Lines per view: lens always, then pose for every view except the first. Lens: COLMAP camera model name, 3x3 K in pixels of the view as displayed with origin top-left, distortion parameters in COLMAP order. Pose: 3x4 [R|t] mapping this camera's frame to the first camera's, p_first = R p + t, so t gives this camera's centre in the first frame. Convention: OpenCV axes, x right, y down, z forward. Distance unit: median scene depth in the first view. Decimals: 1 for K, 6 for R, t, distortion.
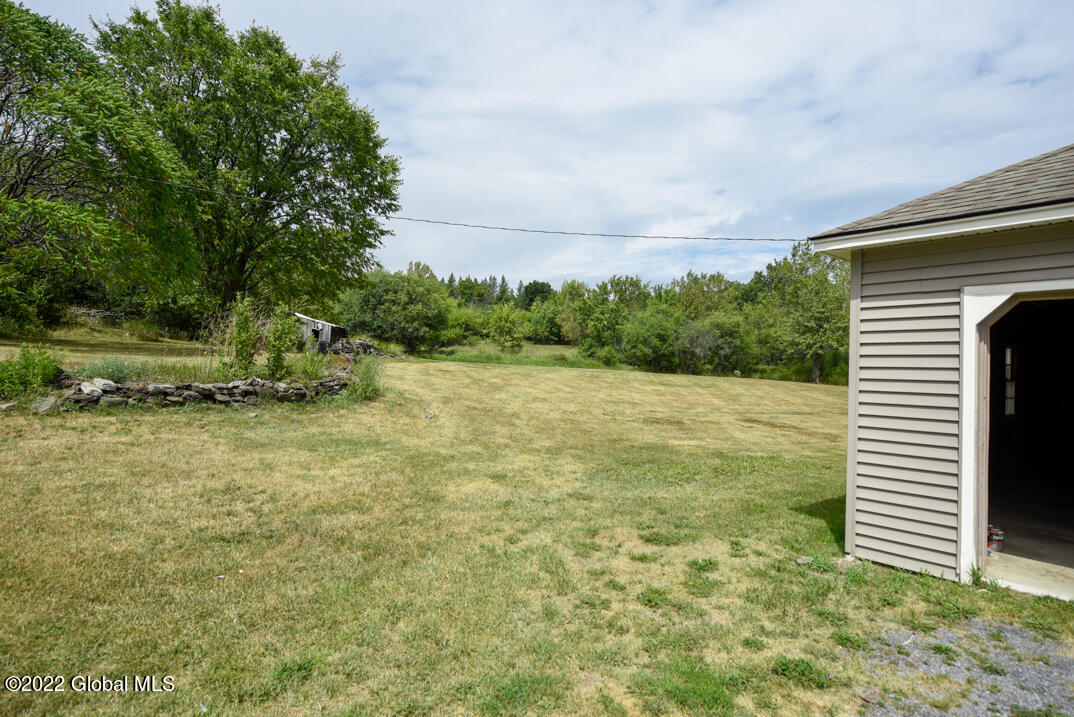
lens RADIAL K [[570.5, 0, 534.7], [0, 570.5, 356.2], [0, 0, 1]] dist [-0.003995, -0.000422]
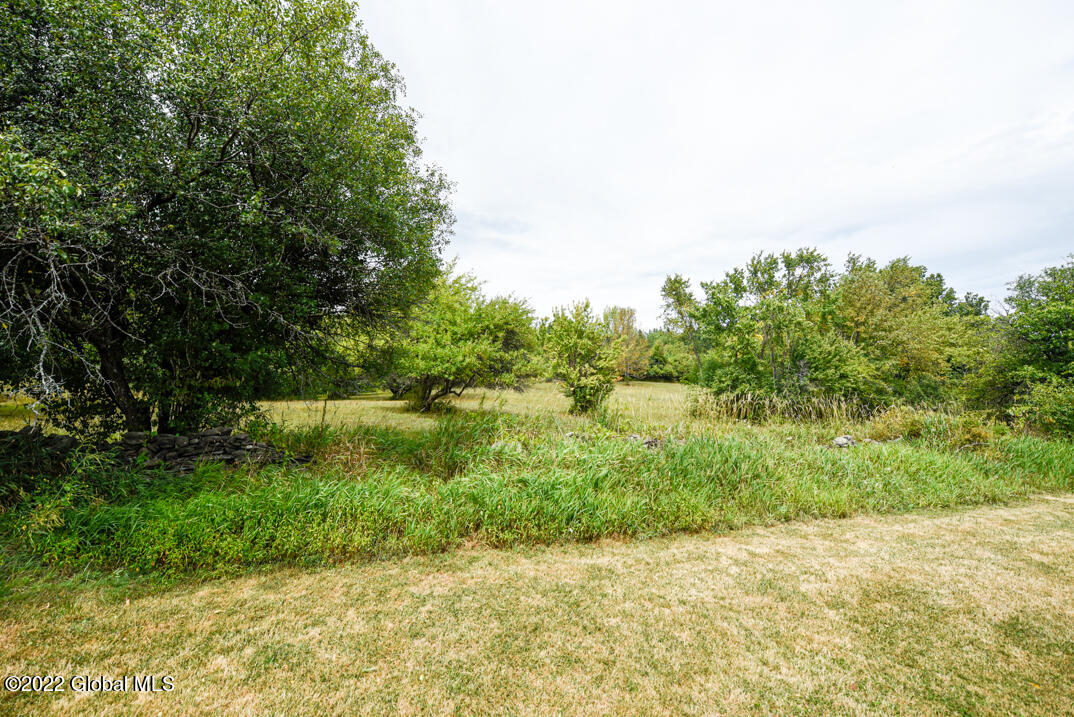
lens RADIAL K [[429.9, 0, 537.4], [0, 429.9, 359.7], [0, 0, 1]] dist [-0.016264, -0.001944]
pose [[0.999632, -0.027063, -0.001588, -0.088048], [0.026878, 0.997023, -0.072274, -0.014456], [0.003539, 0.072205, 0.997384, 0.634514]]
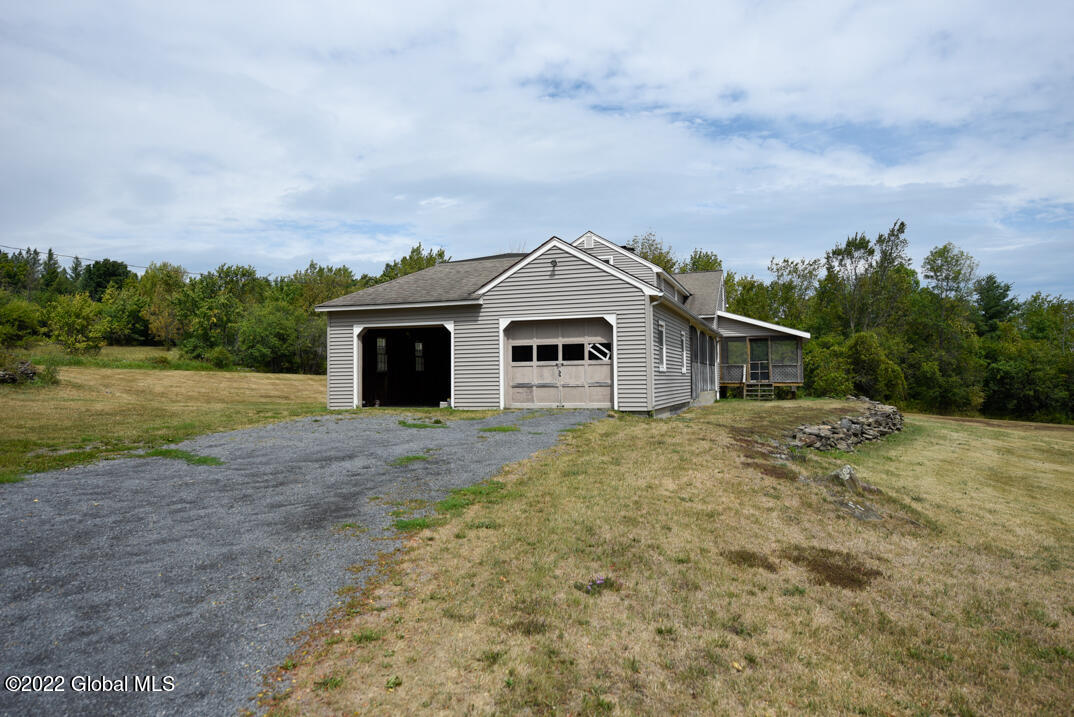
lens RADIAL K [[714.1, 0, 540.9], [0, 714.1, 356.9], [0, 0, 1]] dist [0.005238, -0.002841]
pose [[0.847570, -0.019088, 0.530339, -0.031814], [0.020549, 0.999784, 0.003144, 0.004557], [-0.530285, 0.008233, 0.847780, -0.178296]]
